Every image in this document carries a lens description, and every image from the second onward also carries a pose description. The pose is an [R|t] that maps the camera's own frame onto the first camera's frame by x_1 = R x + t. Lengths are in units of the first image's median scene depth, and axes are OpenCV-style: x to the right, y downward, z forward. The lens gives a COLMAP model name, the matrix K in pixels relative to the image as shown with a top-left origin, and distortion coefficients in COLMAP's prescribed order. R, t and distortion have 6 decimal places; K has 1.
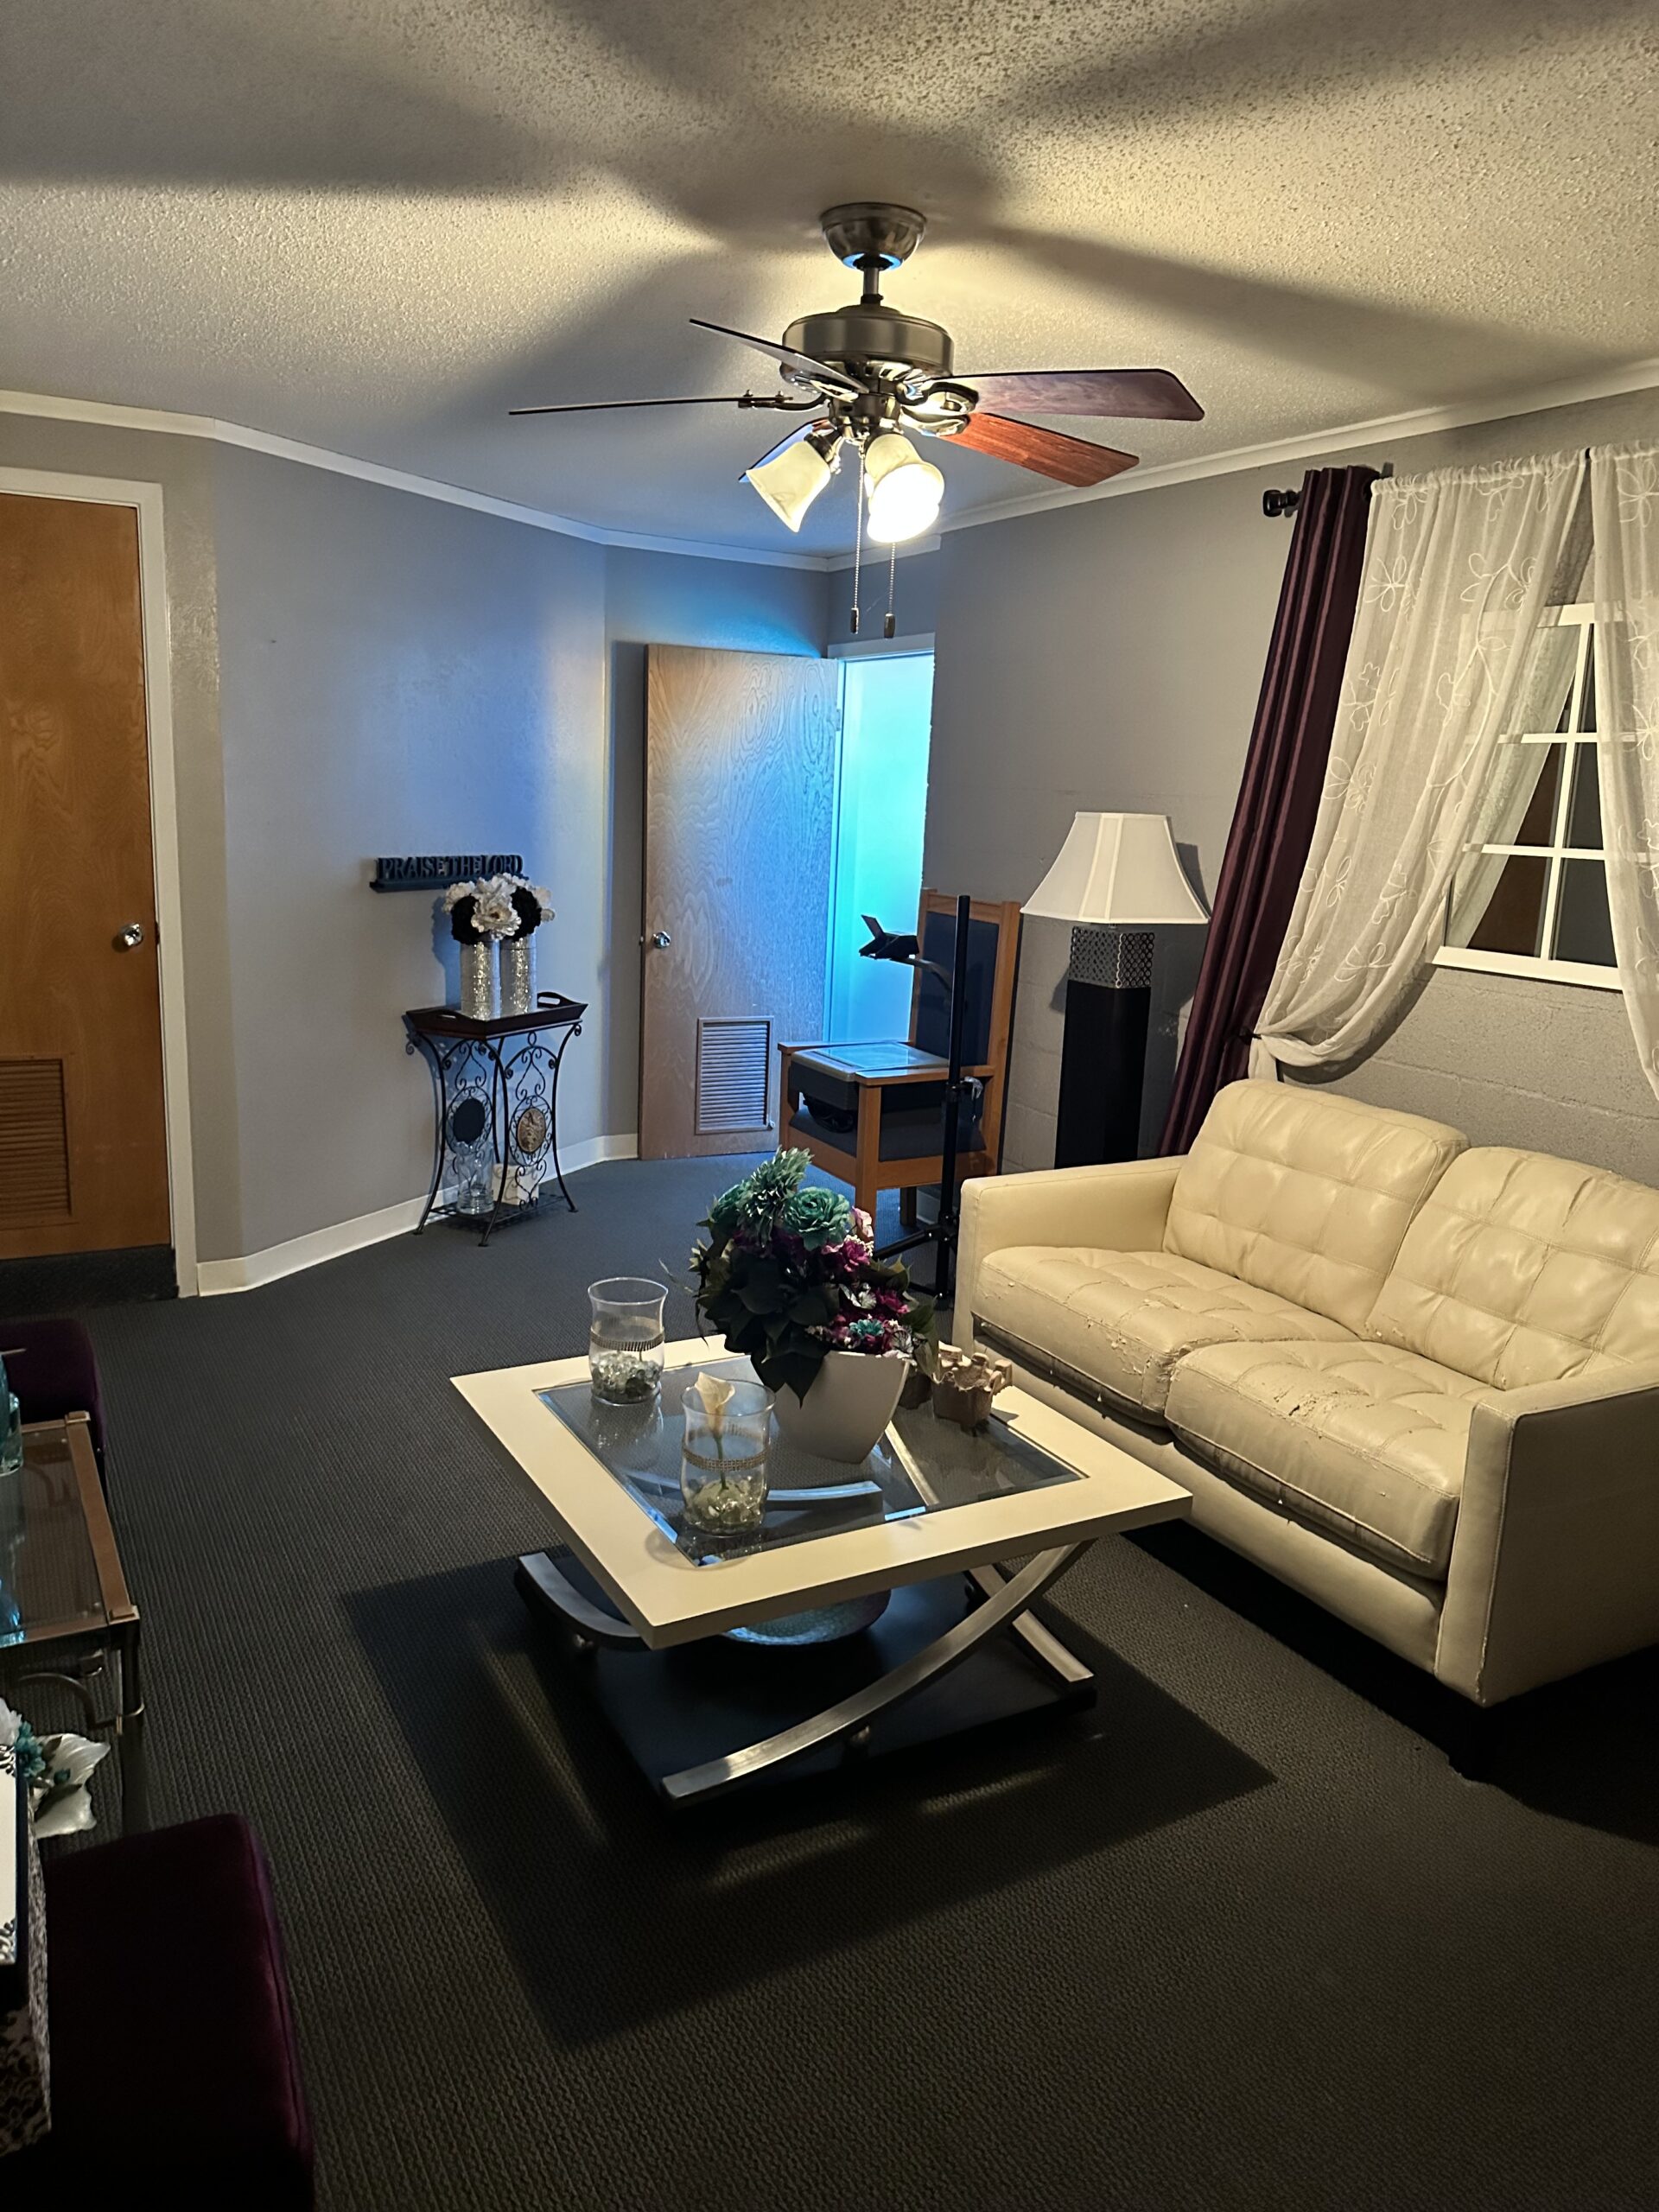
lens RADIAL K [[1550.7, 0, 814.3], [0, 1550.7, 1132.3], [0, 0, 1]] dist [0.048369, -0.069286]
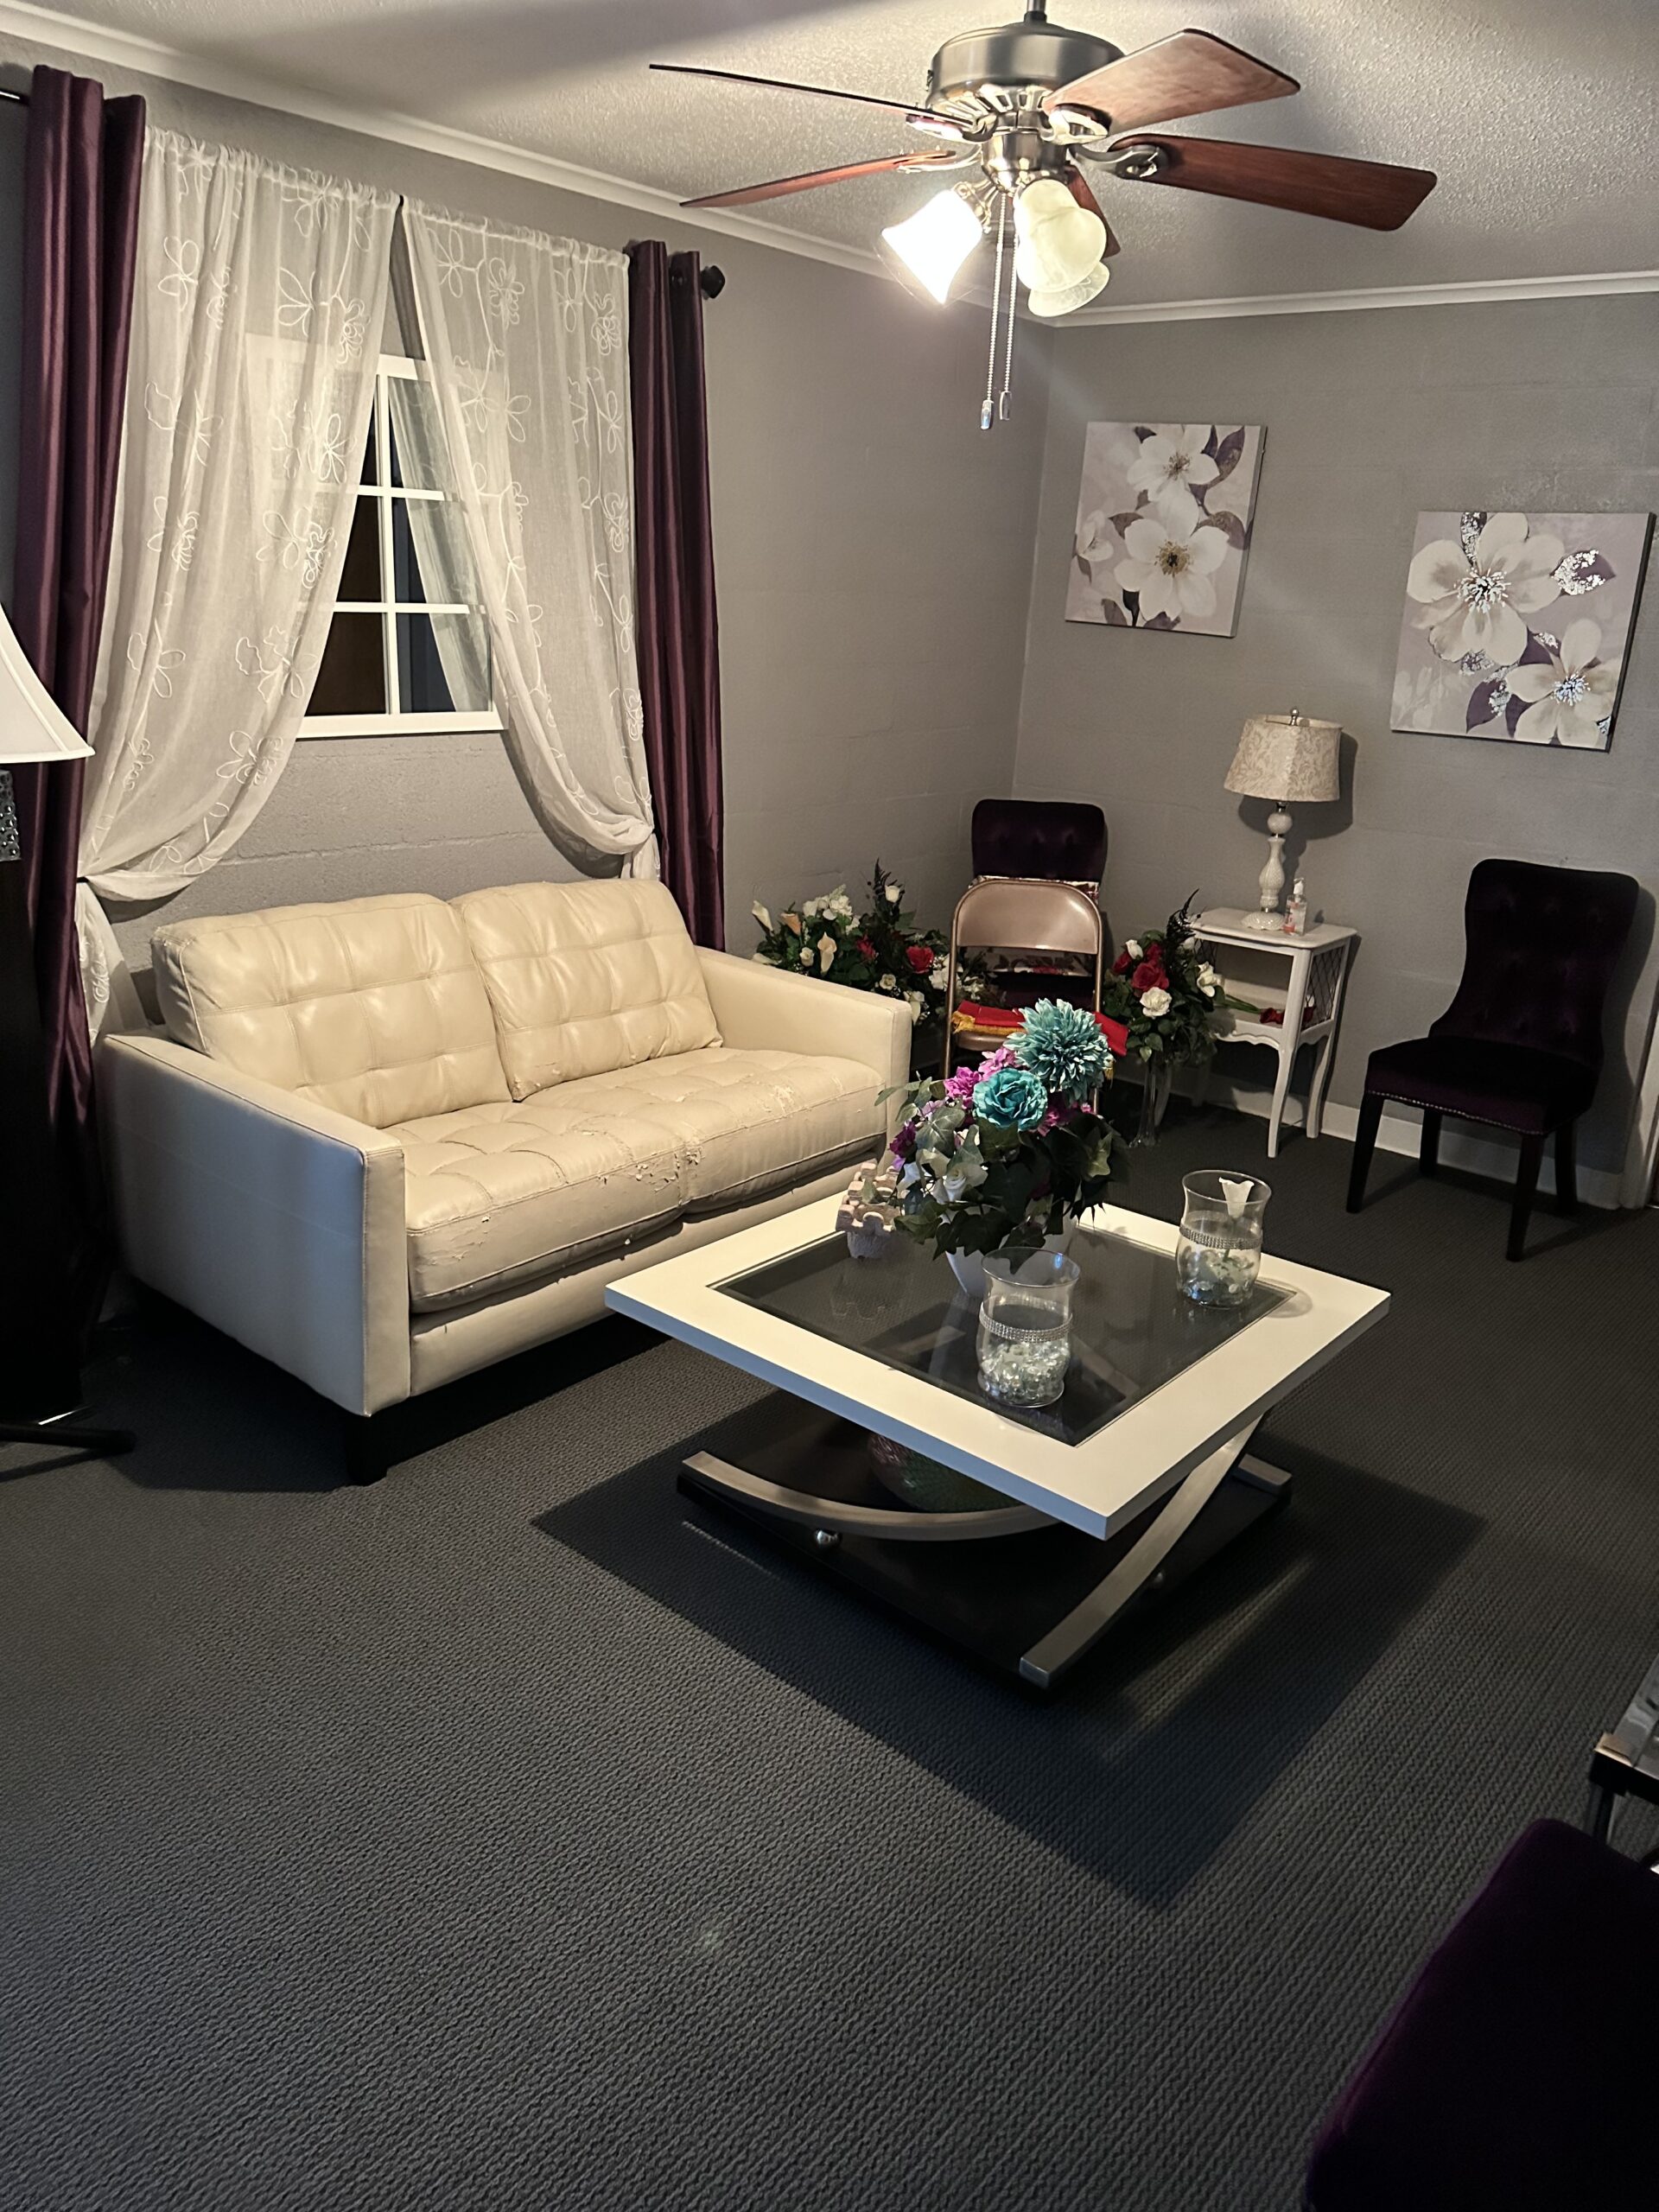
lens RADIAL K [[1562.1, 0, 827.9], [0, 1562.1, 1129.1], [0, 0, 1]] dist [0.028799, -0.052093]
pose [[-0.344270, -0.357412, 0.868179, -0.649069], [0.148641, 0.892294, 0.426282, -0.271897], [-0.927030, 0.275803, -0.254064, 1.097429]]
